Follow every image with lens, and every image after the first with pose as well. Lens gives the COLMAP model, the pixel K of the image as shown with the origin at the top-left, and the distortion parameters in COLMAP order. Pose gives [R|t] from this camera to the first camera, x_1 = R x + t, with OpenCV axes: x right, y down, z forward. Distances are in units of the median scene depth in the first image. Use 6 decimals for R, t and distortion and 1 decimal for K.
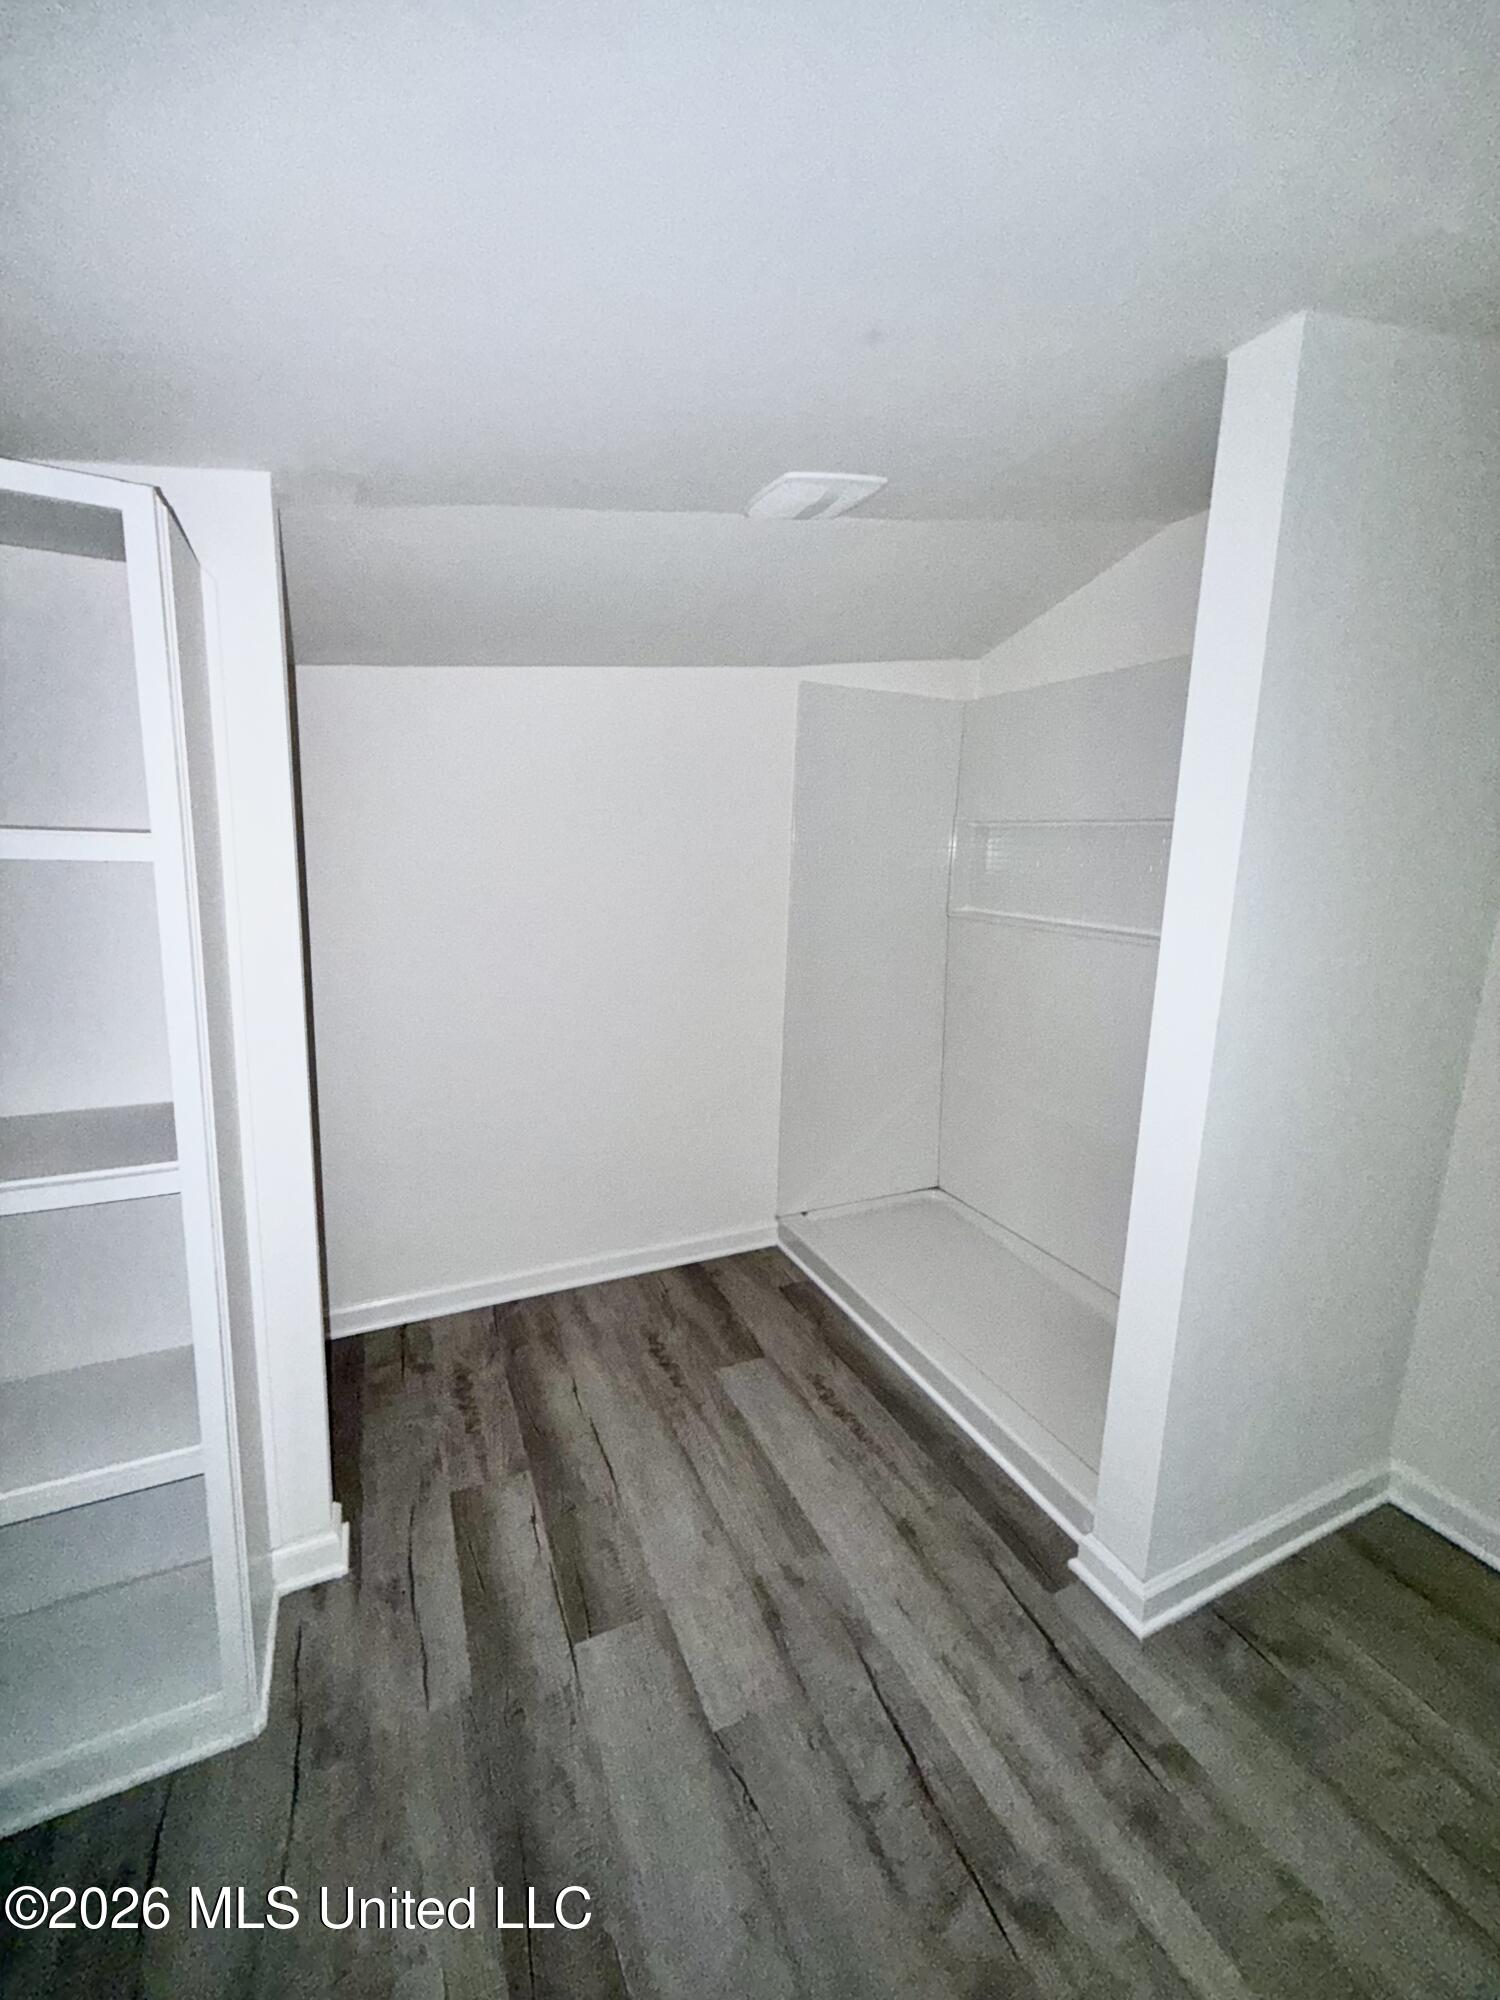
lens RADIAL K [[799.3, 0, 752.5], [0, 799.3, 1005.9], [0, 0, 1]] dist [0.002269, -0.000368]
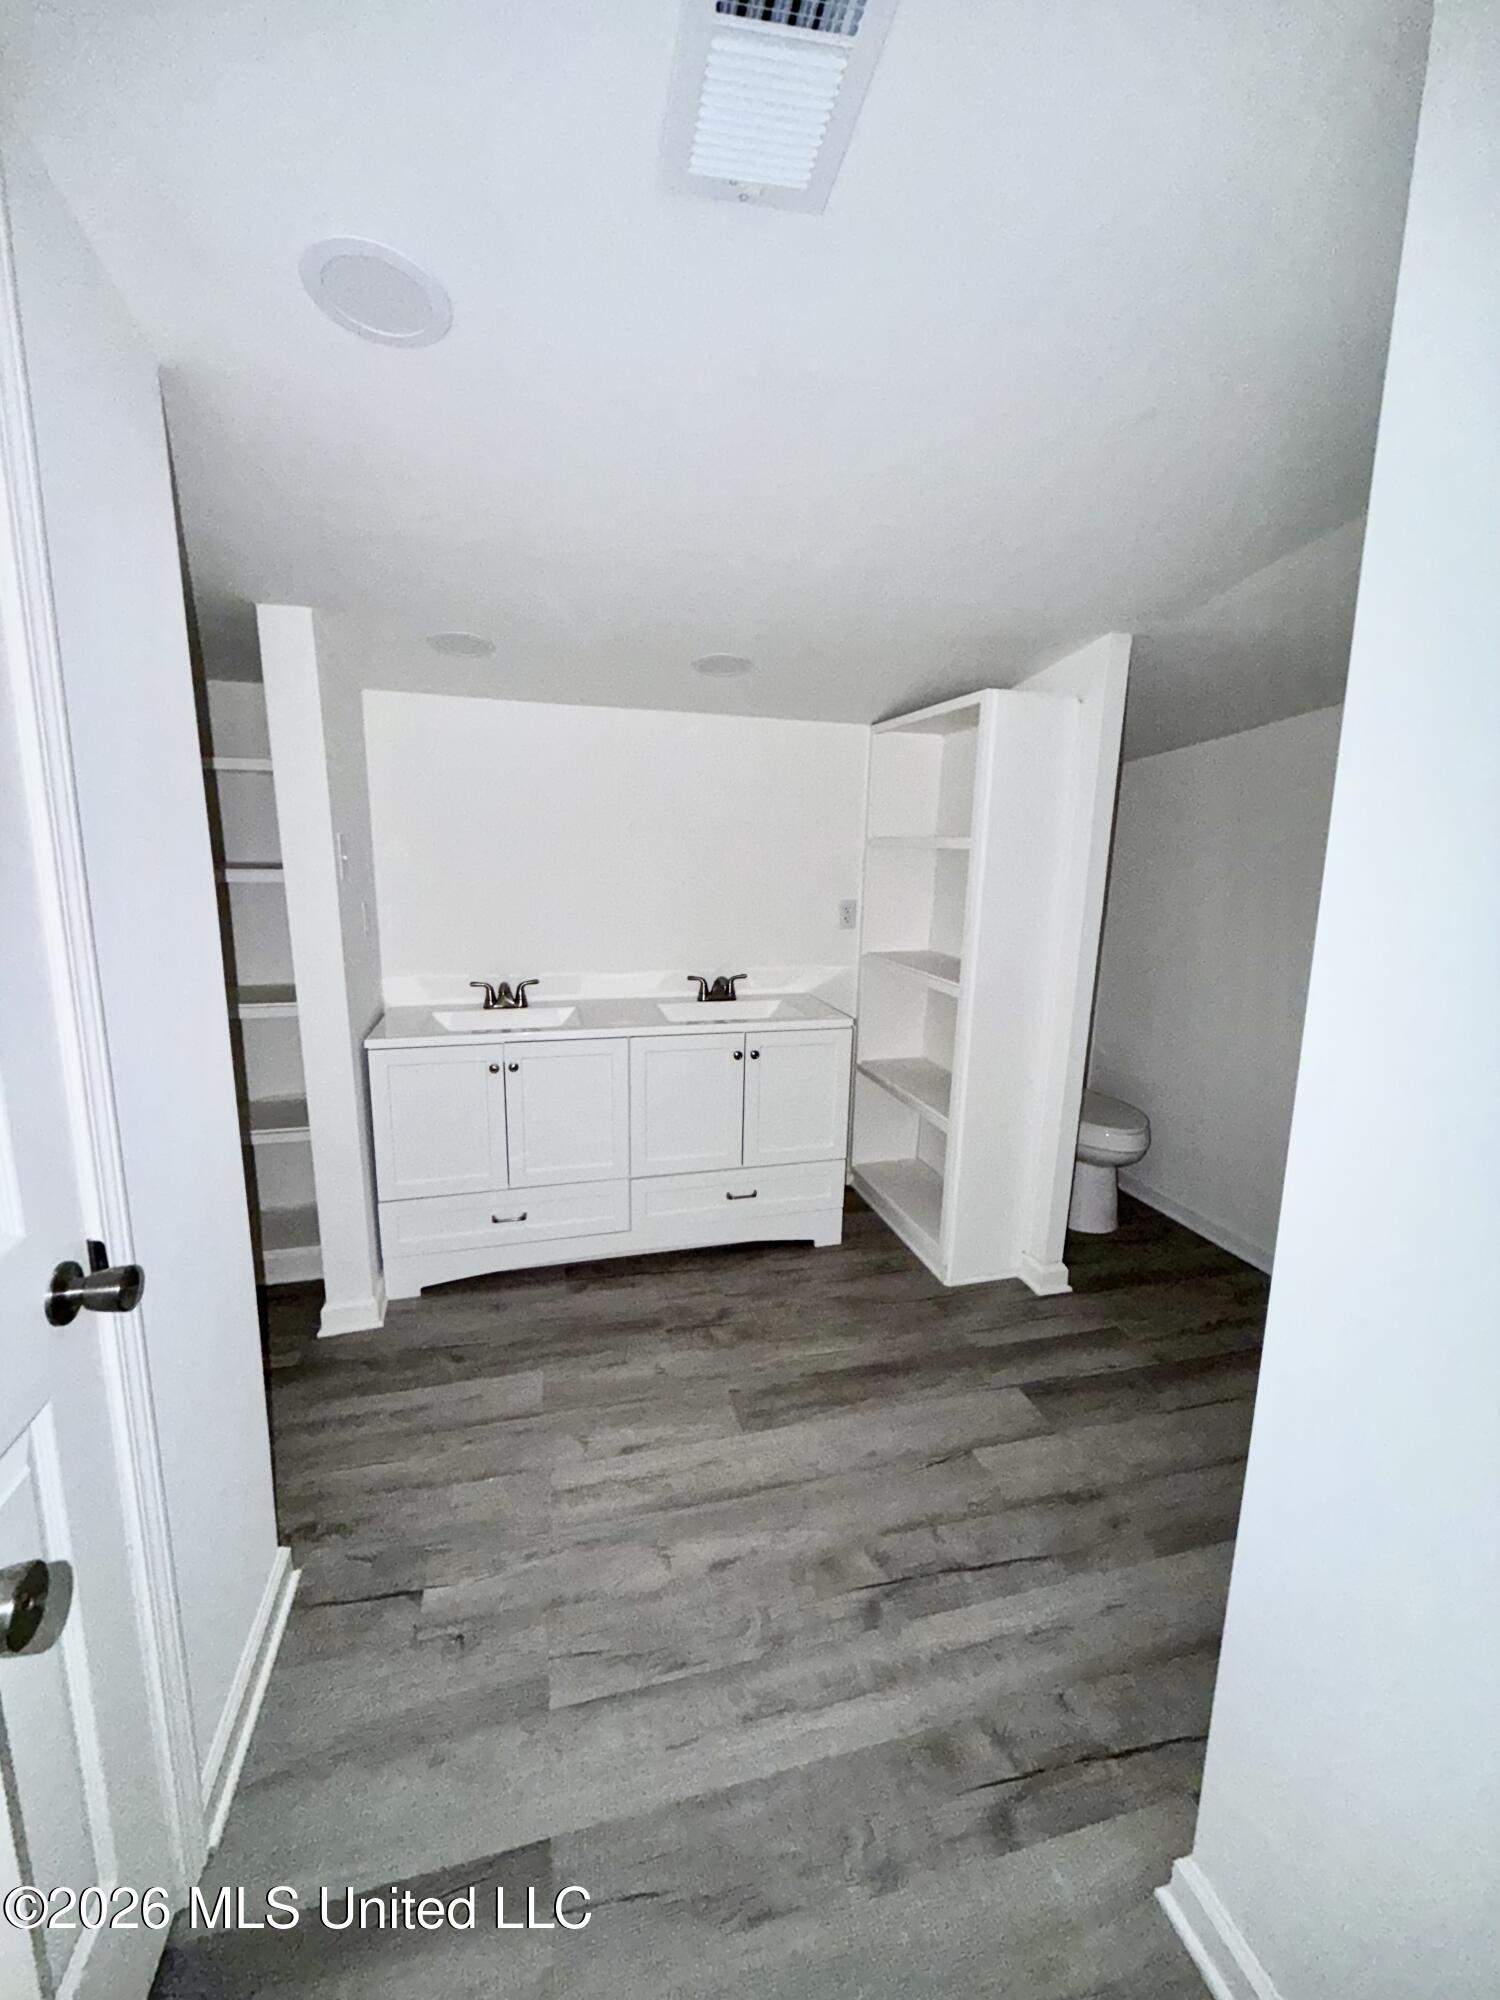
lens RADIAL K [[799.3, 0, 754.6], [0, 799.3, 1007.1], [0, 0, 1]] dist [0.002269, -0.000368]
pose [[-0.193158, 0.154599, -0.968911, 1.321426], [-0.200103, 0.960547, 0.193156, -0.079853], [0.960546, 0.231191, -0.154602, 0.652632]]
